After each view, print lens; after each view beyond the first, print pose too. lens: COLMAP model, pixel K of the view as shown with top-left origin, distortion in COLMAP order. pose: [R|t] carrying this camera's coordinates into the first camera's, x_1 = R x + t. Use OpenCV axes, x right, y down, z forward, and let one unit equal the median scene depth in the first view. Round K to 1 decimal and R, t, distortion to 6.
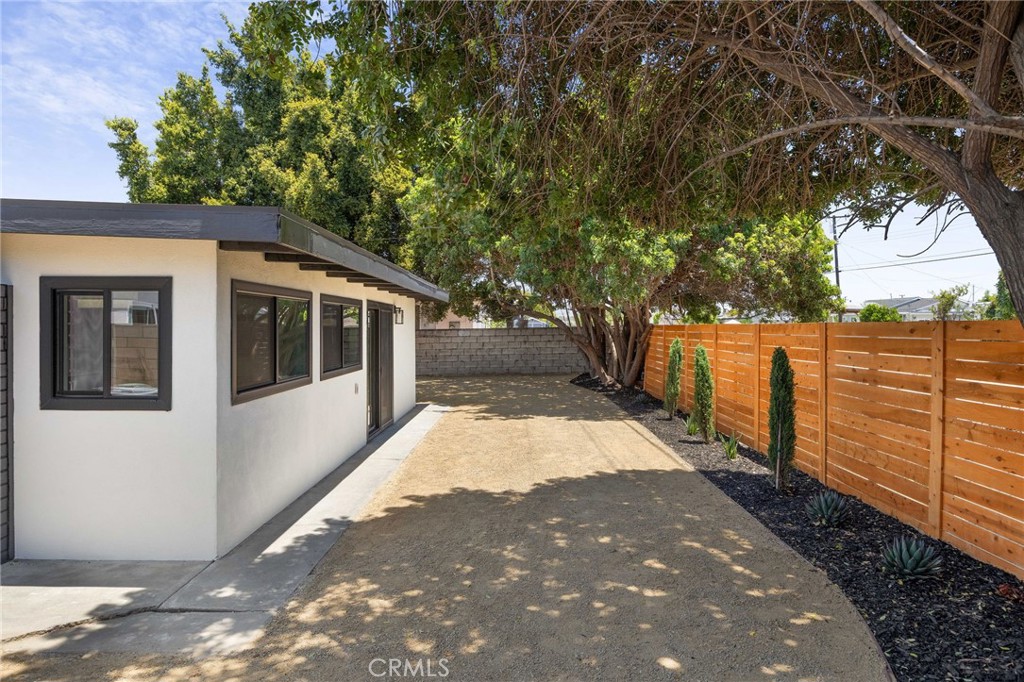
lens RADIAL K [[617.7, 0, 507.6], [0, 617.7, 328.2], [0, 0, 1]] dist [-0.006971, -0.001956]
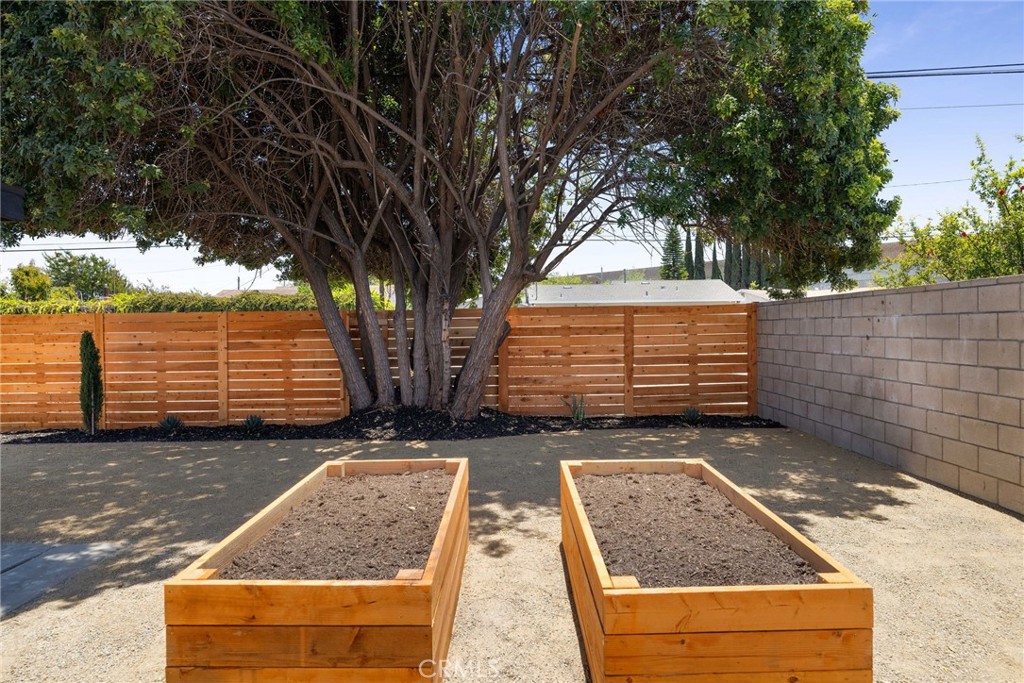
lens RADIAL K [[617.7, 0, 507.6], [0, 617.7, 328.7], [0, 0, 1]] dist [-0.006971, -0.001956]
pose [[-0.005704, -0.001385, 0.999983, -0.847106], [0.013271, 0.999911, 0.001461, 0.033796], [-0.999896, 0.013279, -0.005686, 0.083401]]
